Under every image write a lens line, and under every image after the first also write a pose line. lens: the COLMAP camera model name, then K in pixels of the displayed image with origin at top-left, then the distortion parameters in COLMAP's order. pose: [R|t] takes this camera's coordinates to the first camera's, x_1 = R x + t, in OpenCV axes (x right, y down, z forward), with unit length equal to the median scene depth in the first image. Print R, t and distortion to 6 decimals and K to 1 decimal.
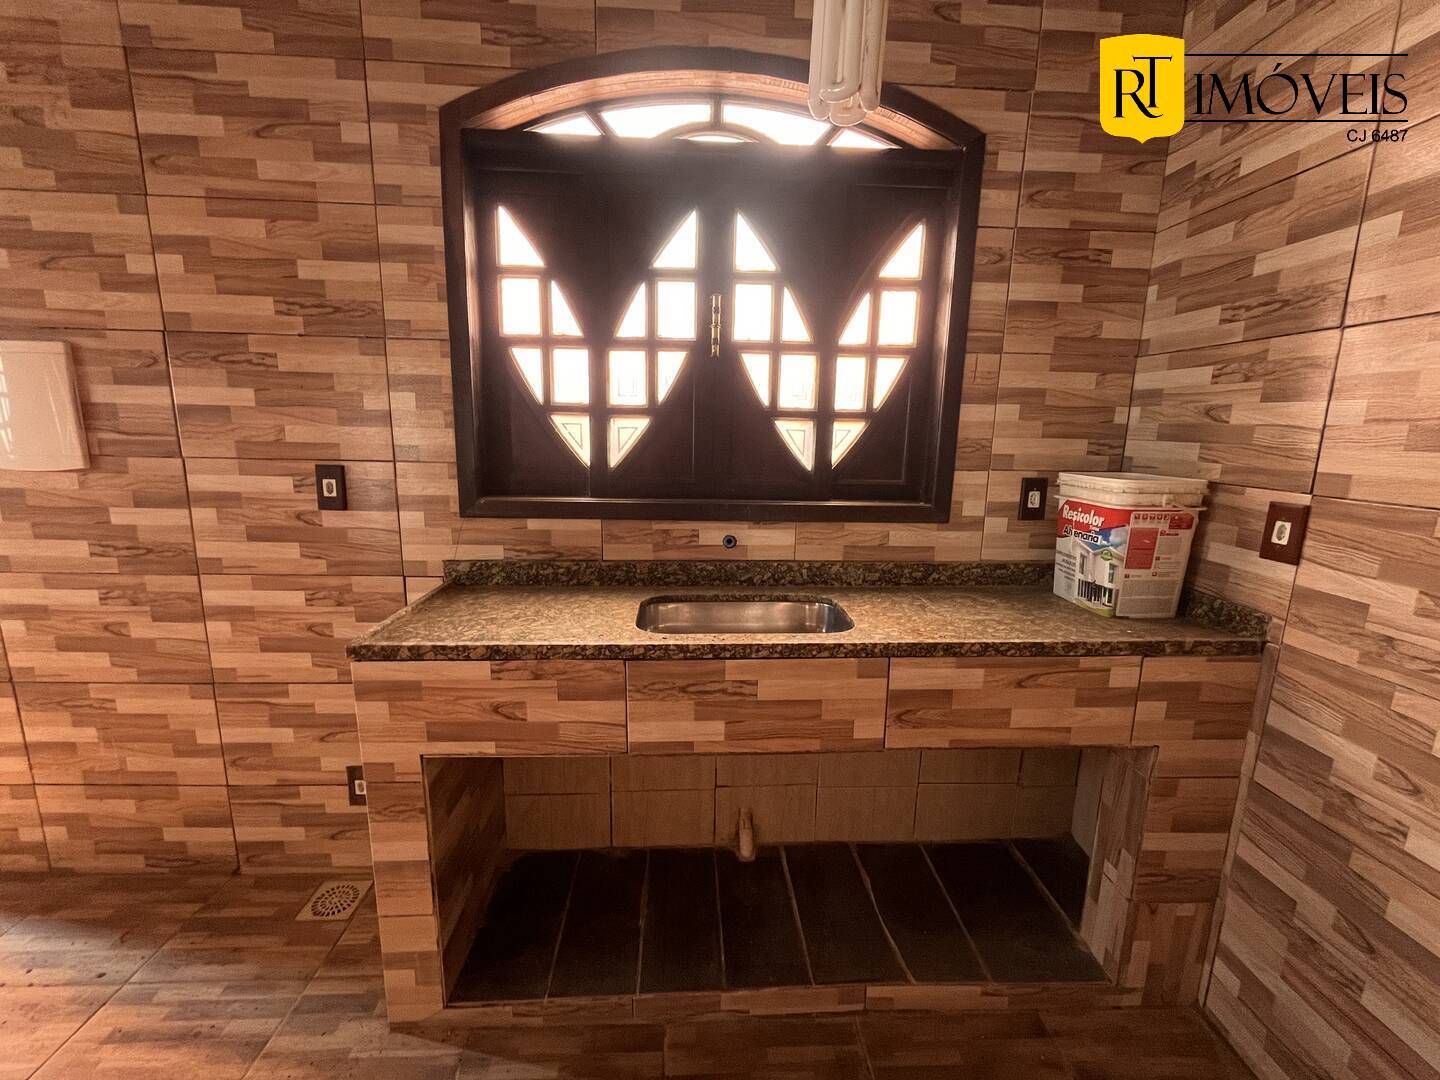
lens RADIAL K [[581.5, 0, 719.8], [0, 581.5, 537.3], [0, 0, 1]] dist [-0.003039, 0.000263]
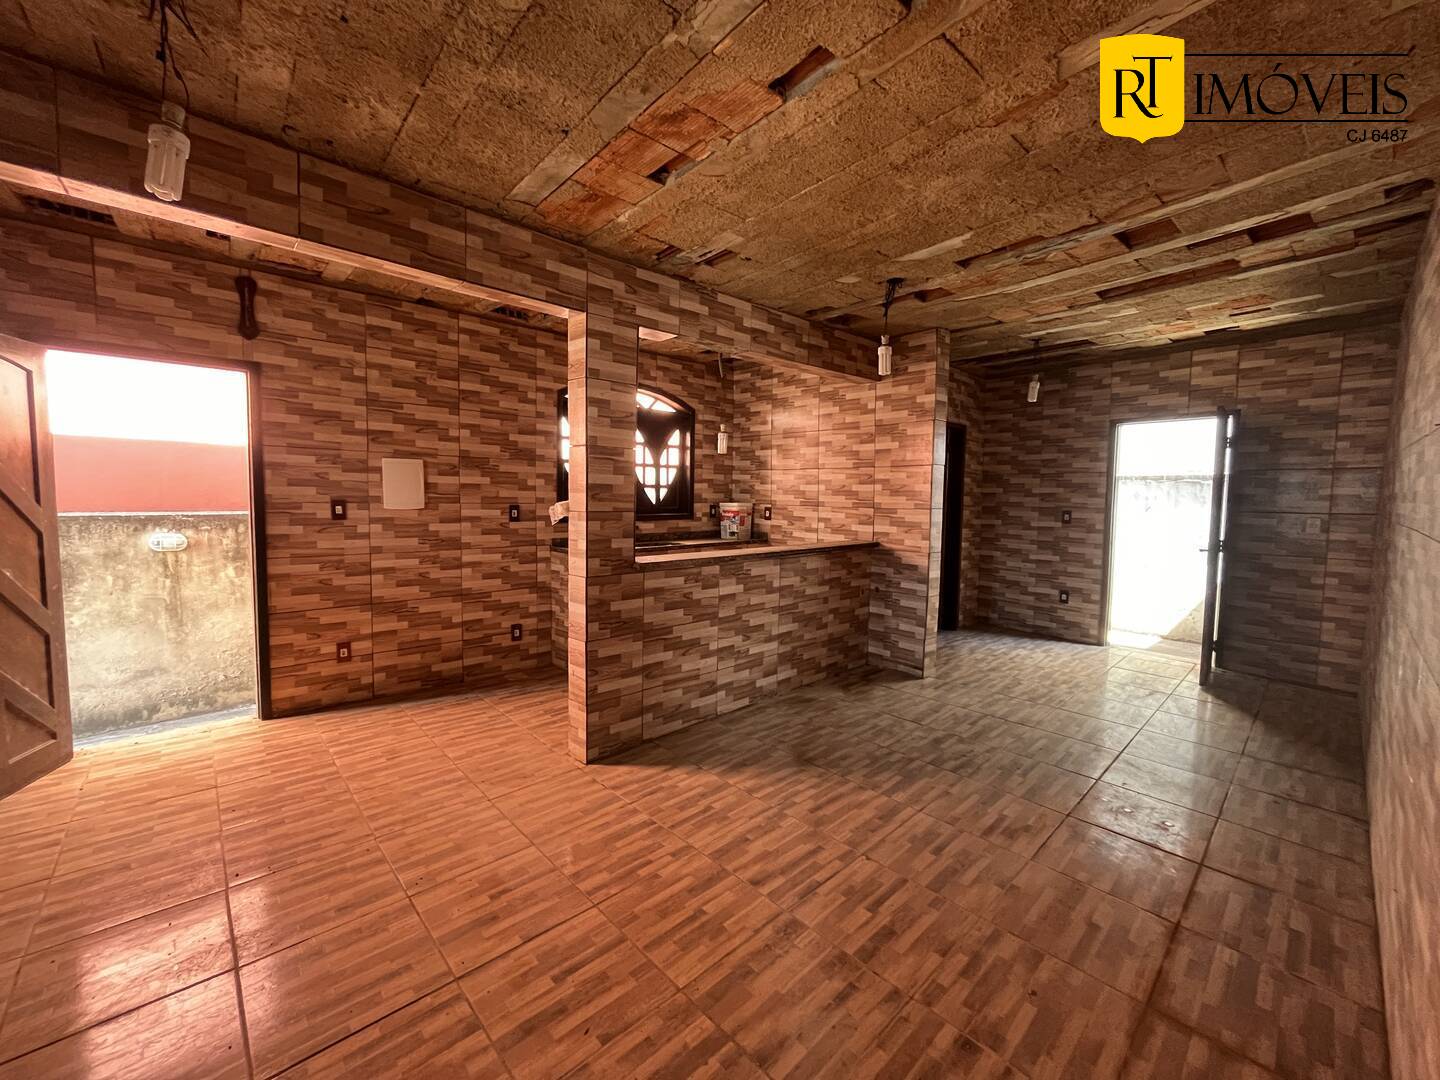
lens RADIAL K [[581.5, 0, 724.9], [0, 581.5, 537.6], [0, 0, 1]] dist [-0.003039, 0.000263]
pose [[0.763821, -0.057583, 0.642854, -1.681100], [0.118161, 0.991654, -0.051570, 0.285006], [-0.634519, 0.115350, 0.764251, -1.698581]]
